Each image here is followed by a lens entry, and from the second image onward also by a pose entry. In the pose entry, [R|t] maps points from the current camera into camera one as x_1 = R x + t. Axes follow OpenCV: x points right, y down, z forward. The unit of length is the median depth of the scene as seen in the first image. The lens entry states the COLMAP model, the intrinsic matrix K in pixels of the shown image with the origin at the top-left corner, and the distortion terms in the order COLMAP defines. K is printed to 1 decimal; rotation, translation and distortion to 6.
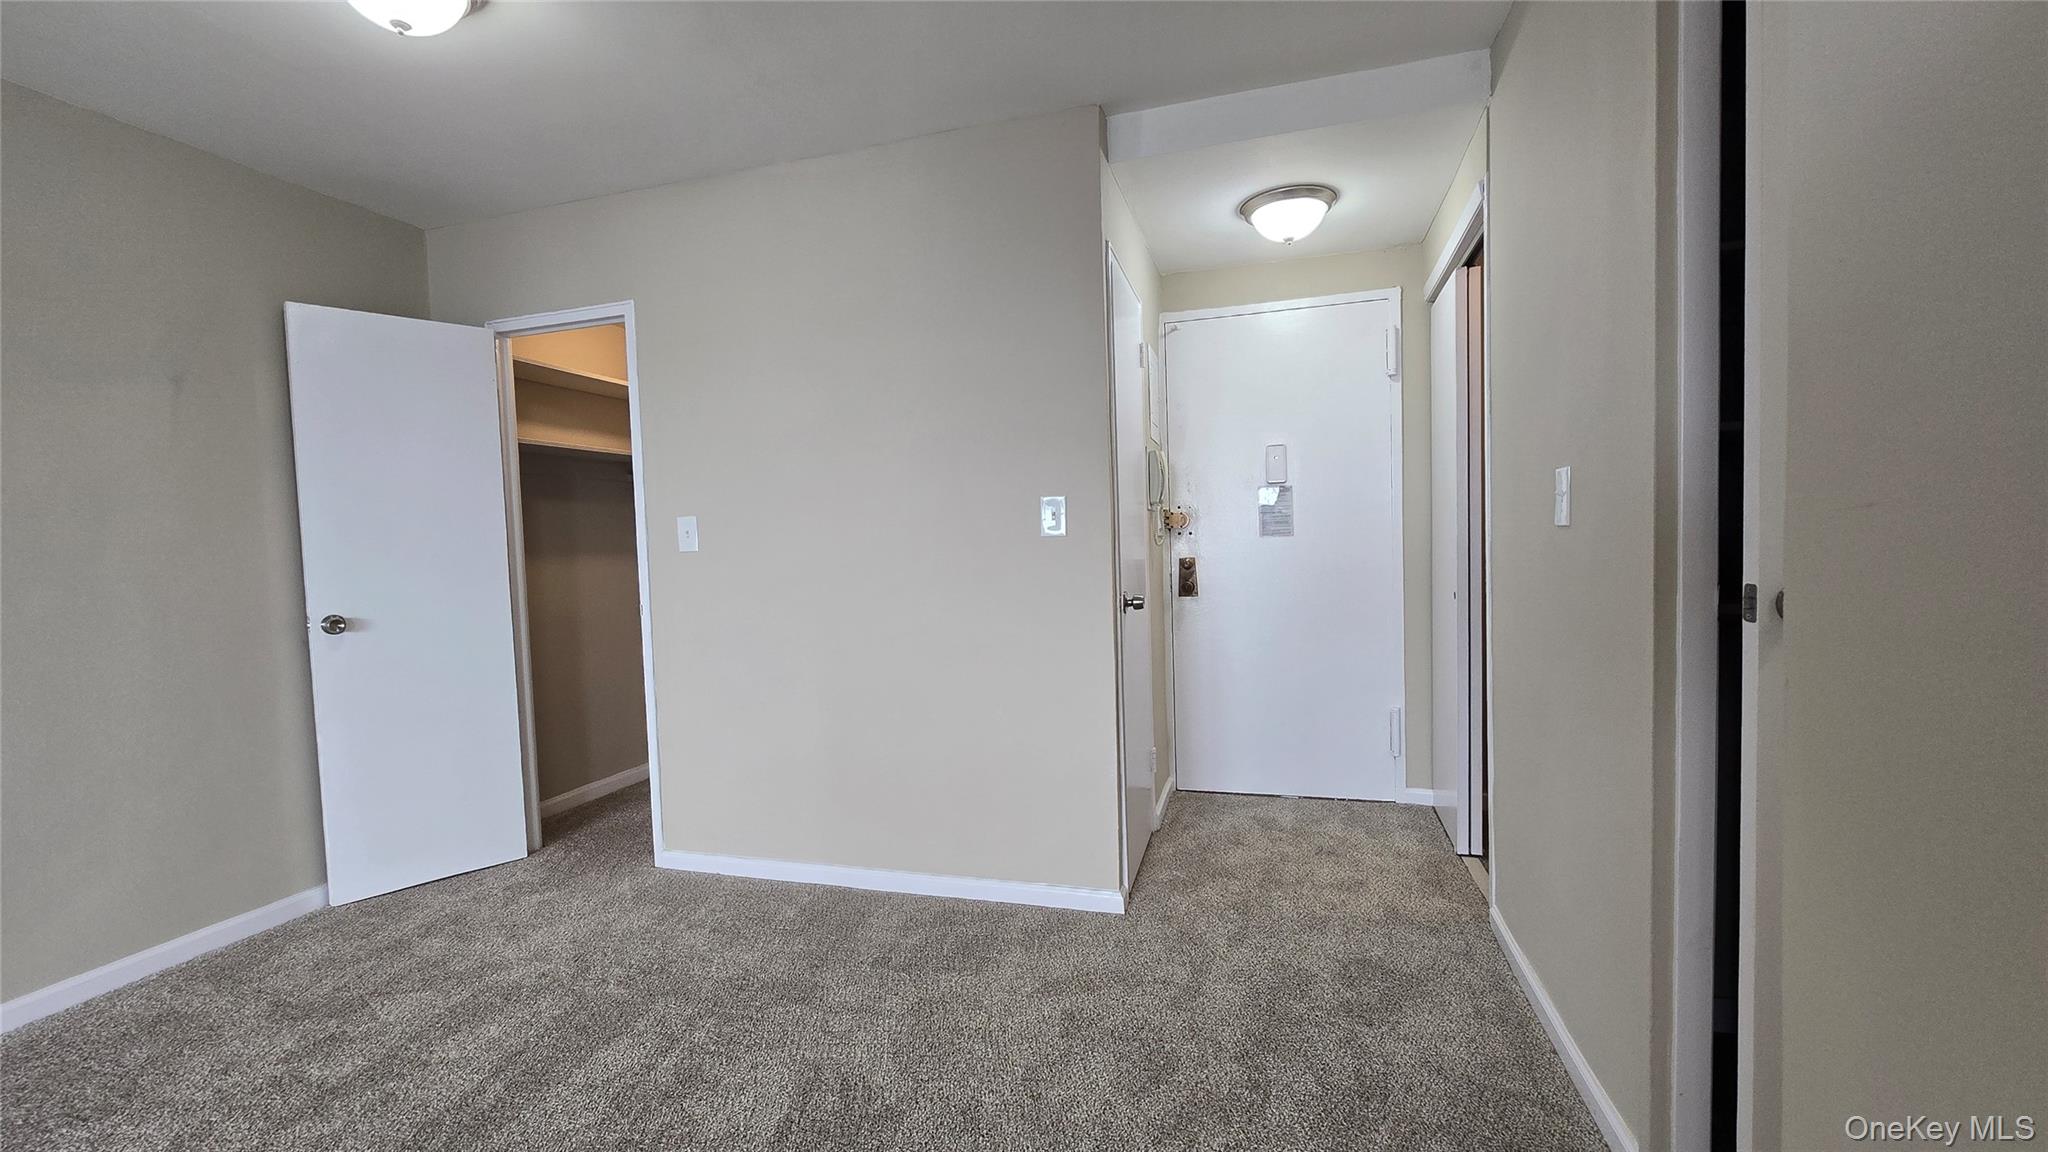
lens RADIAL K [[841.6, 0, 1023.6], [0, 841.6, 582.4], [0, 0, 1]] dist [0.001535, 0.000312]
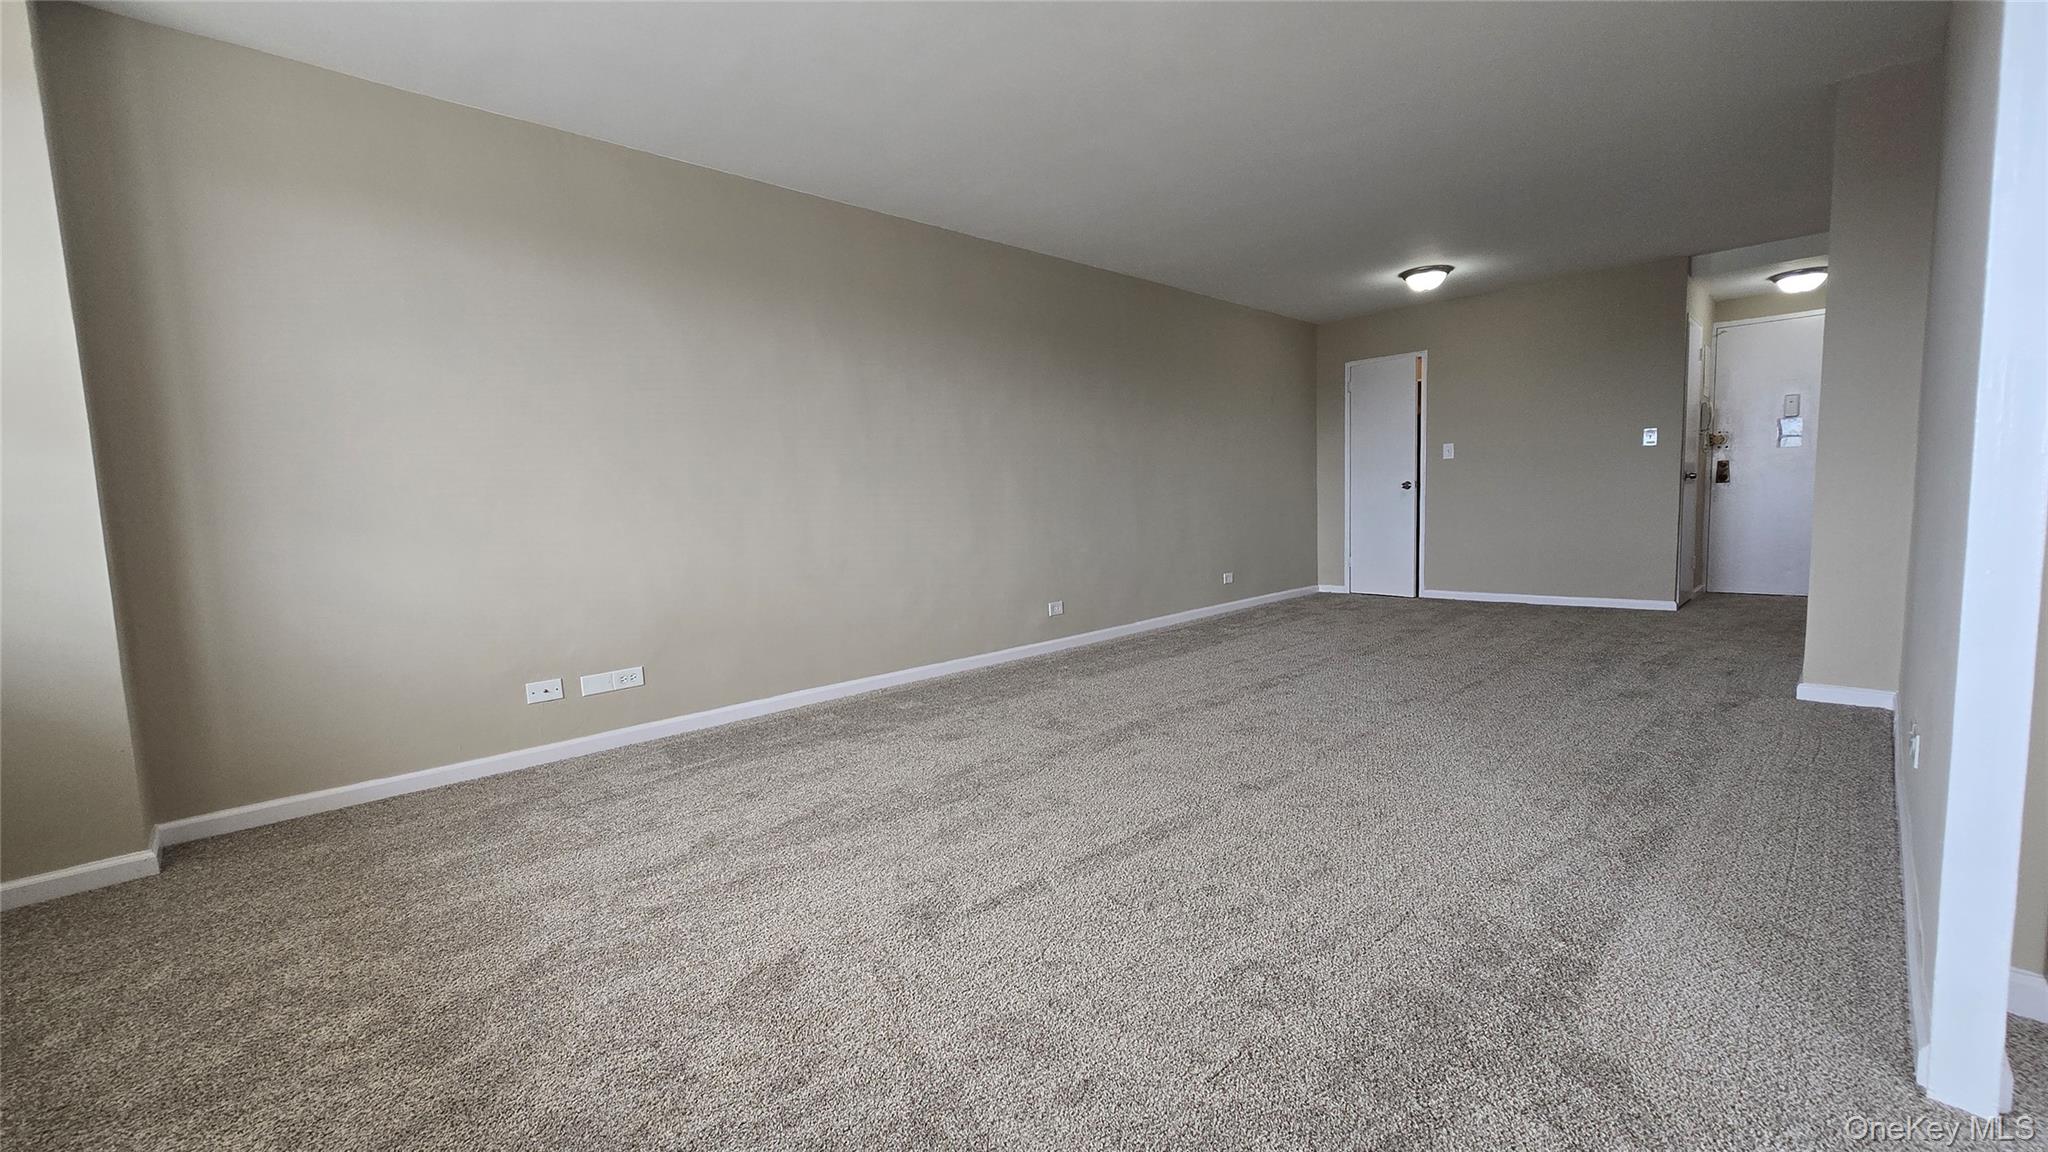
lens RADIAL K [[841.6, 0, 1024.4], [0, 841.6, 580.7], [0, 0, 1]] dist [0.001535, 0.000312]
pose [[0.879556, 0.048224, -0.473346, -0.268228], [-0.017400, 0.997445, 0.069286, 0.134662], [0.475478, -0.052705, 0.878148, -1.374757]]
